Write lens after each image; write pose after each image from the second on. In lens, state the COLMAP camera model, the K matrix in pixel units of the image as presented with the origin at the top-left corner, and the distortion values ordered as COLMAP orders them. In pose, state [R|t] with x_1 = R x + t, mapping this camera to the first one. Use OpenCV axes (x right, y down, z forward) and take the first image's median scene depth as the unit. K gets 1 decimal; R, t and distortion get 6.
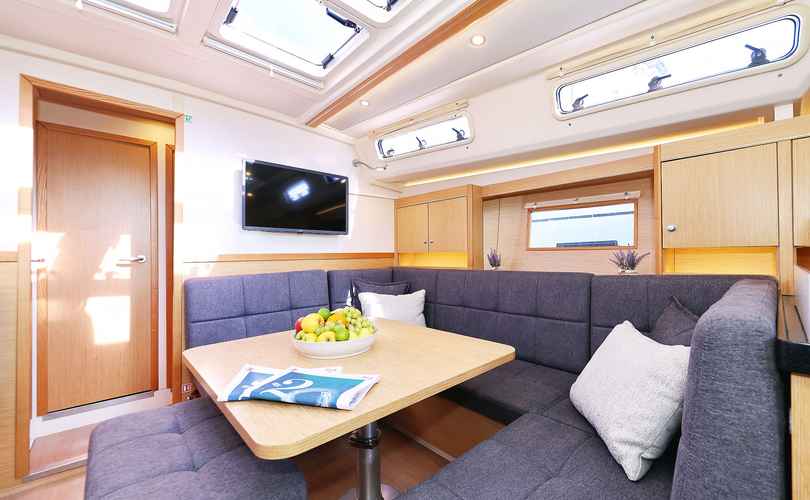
lens RADIAL K [[329.8, 0, 443.3], [0, 329.8, 253.0], [0, 0, 1]] dist [-0.000204, -0.000138]
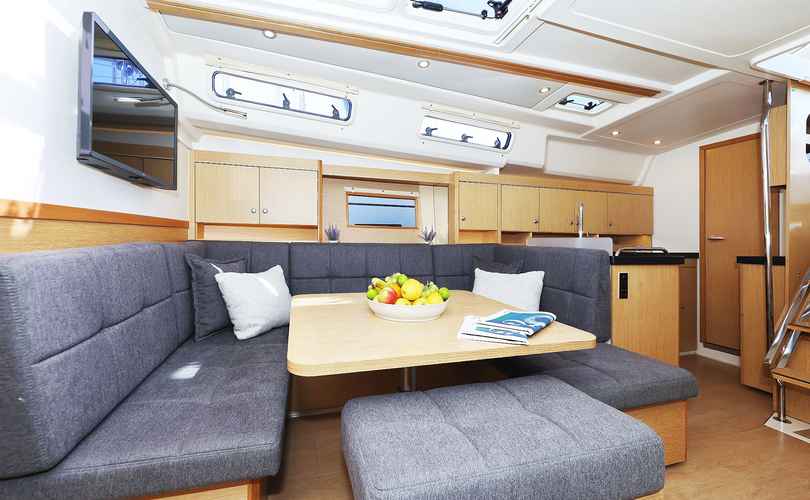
lens RADIAL K [[327.8, 0, 375.5], [0, 327.8, 239.9], [0, 0, 1]] dist [0.002110, 0.000170]
pose [[0.486874, 0.013954, 0.873361, -0.791199], [-0.026519, 0.999648, -0.001187, 0.041002], [-0.873070, -0.022583, 0.487072, 0.369462]]
